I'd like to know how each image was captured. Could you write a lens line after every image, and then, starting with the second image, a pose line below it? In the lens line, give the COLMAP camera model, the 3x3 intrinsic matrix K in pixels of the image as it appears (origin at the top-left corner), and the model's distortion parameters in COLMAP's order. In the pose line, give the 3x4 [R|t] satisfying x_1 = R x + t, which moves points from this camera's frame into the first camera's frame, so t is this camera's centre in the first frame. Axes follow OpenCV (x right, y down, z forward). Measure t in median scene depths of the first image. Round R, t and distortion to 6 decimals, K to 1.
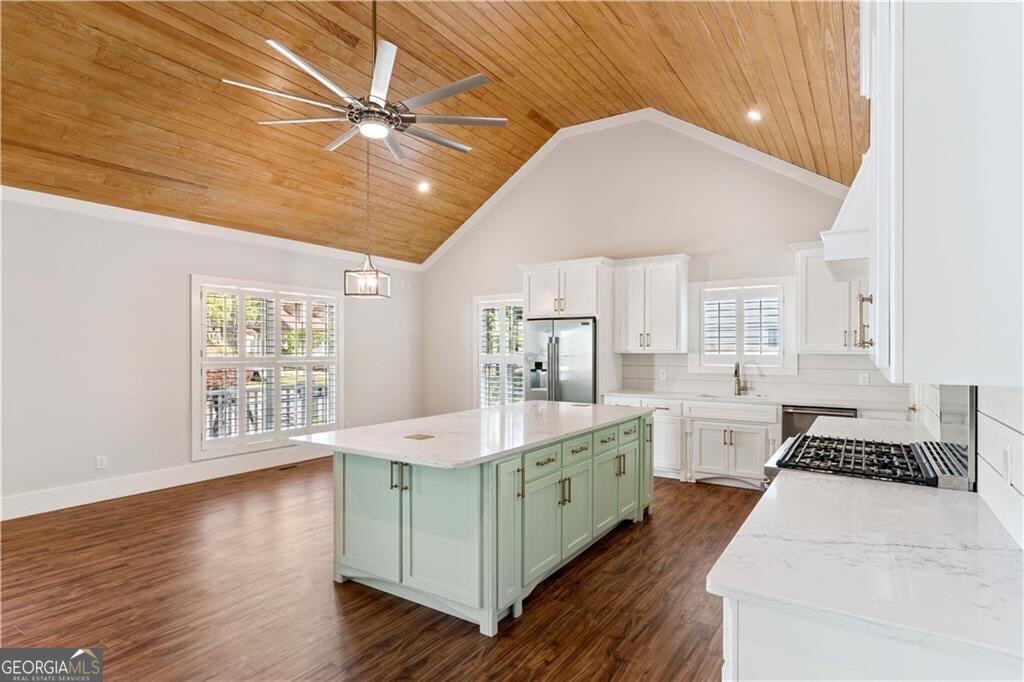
lens RADIAL K [[542.0, 0, 512.4], [0, 542.0, 352.8], [0, 0, 1]] dist [0.013189, -0.000134]
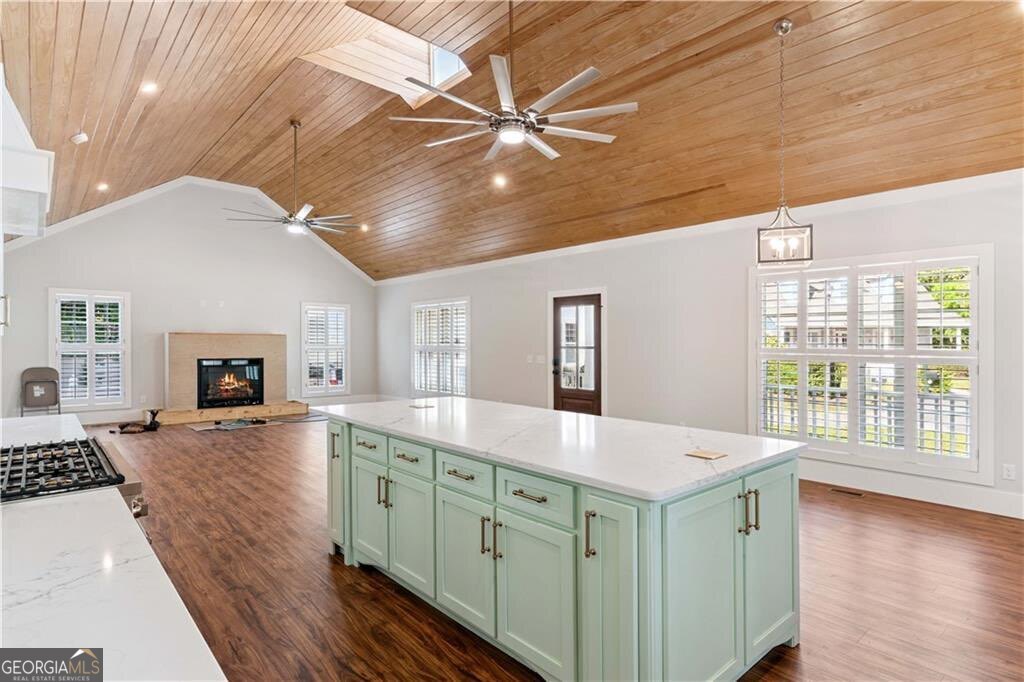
lens RADIAL K [[536.6, 0, 507.9], [0, 536.6, 348.1], [0, 0, 1]] dist [0.002118, 0.001105]
pose [[-0.265203, 0.005033, -0.964180, 0.501112], [-0.012250, 0.999888, 0.008589, 0.006615], [0.964115, 0.014089, -0.265111, 0.805013]]
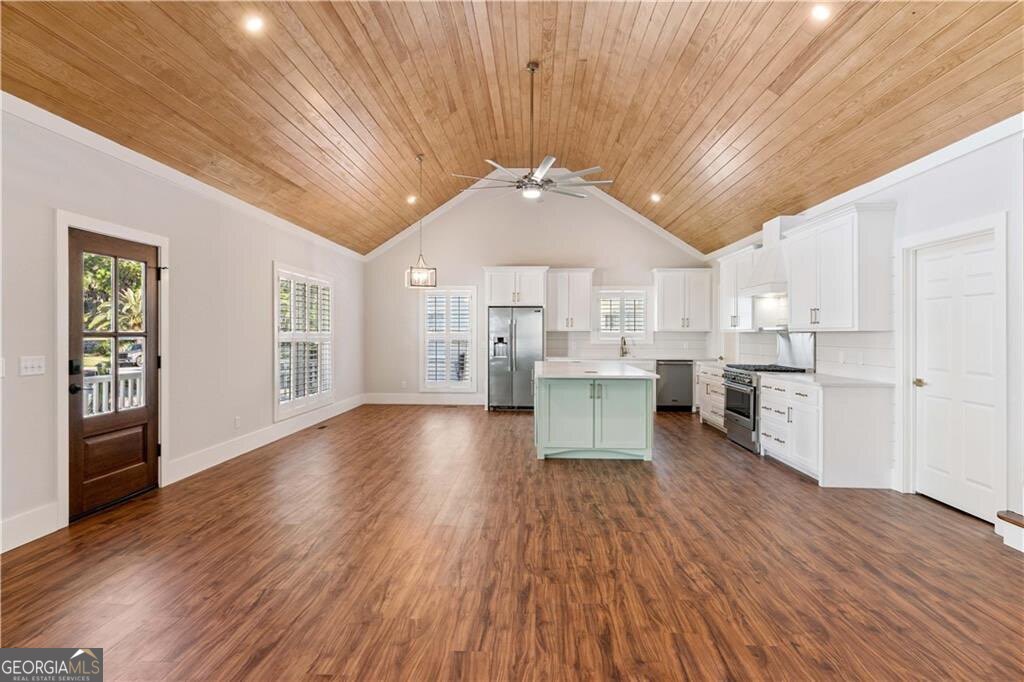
lens RADIAL K [[545.5, 0, 508.2], [0, 545.5, 337.8], [0, 0, 1]] dist [-0.004842, -0.000241]
pose [[0.861417, -0.001623, 0.507895, -0.728087], [0.001321, 0.999999, 0.000956, 0.018951], [-0.507896, -0.000152, 0.861418, -0.246269]]
